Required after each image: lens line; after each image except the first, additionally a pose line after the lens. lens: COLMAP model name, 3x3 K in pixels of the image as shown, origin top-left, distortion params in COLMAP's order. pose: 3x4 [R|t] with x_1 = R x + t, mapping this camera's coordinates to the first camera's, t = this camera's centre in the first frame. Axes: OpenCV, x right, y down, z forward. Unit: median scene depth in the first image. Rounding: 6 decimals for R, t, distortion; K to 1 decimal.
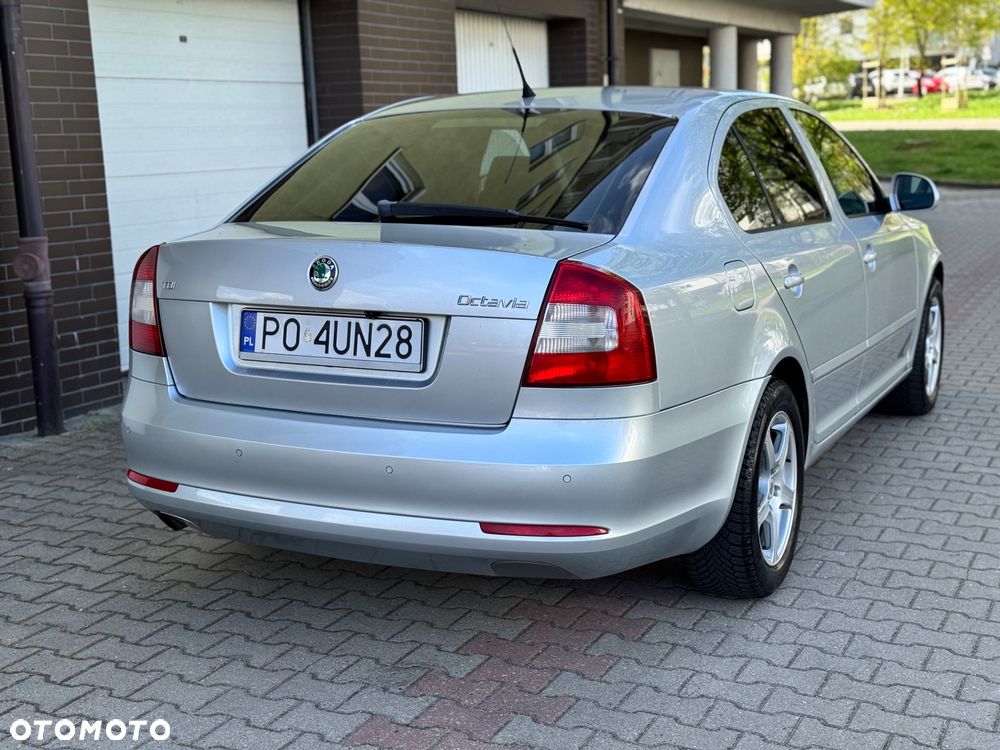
lens RADIAL K [[1406.2, 0, 498.6], [0, 1406.2, 376.4], [0, 0, 1]] dist [0.121301, 0.000000]
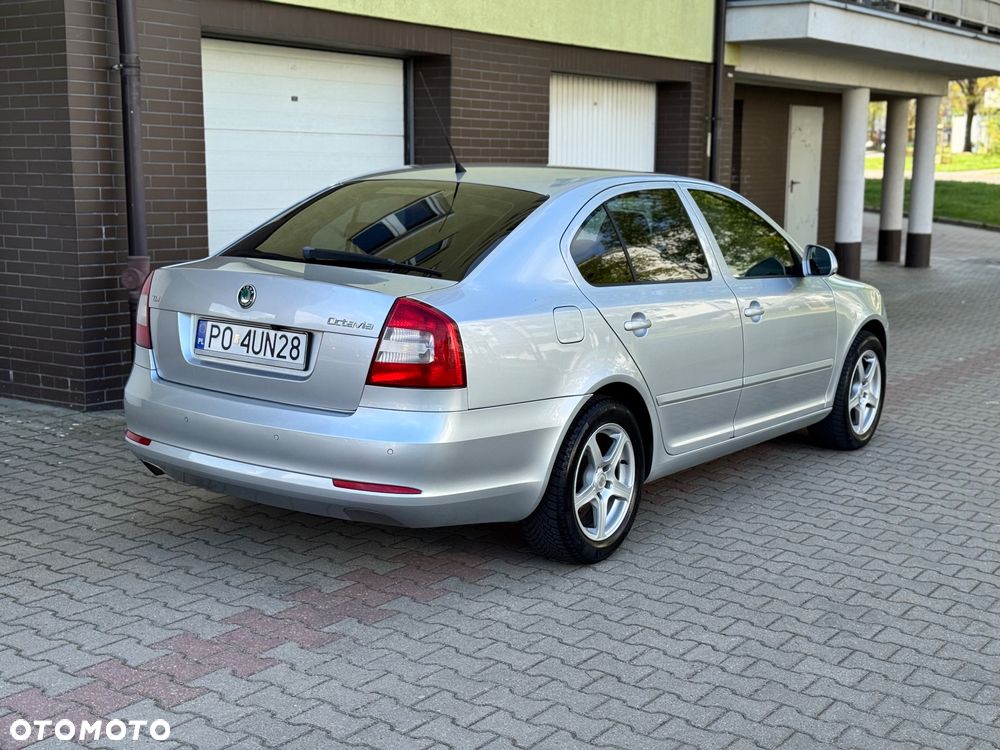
lens RADIAL K [[1406.2, 0, 500.5], [0, 1406.2, 376.6], [0, 0, 1]] dist [0.121301, 0.000000]
pose [[0.985988, 0.069188, -0.151789, 0.313329], [-0.072398, 0.997252, -0.015716, 0.010097], [0.150284, 0.026485, 0.988288, -0.325713]]
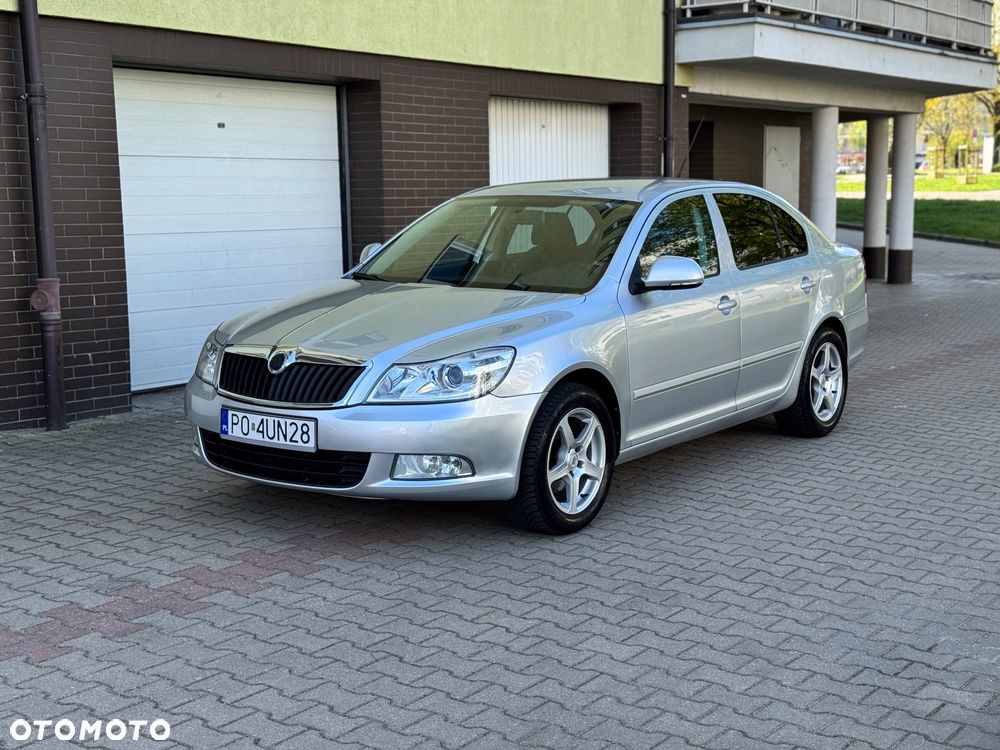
lens RADIAL K [[1406.2, 0, 507.1], [0, 1406.2, 378.5], [0, 0, 1]] dist [0.121301, 0.000000]
pose [[0.982497, 0.045885, -0.180538, 0.538218], [-0.053094, 0.997966, -0.035297, 0.029678], [0.178551, 0.044264, 0.982934, -0.340963]]
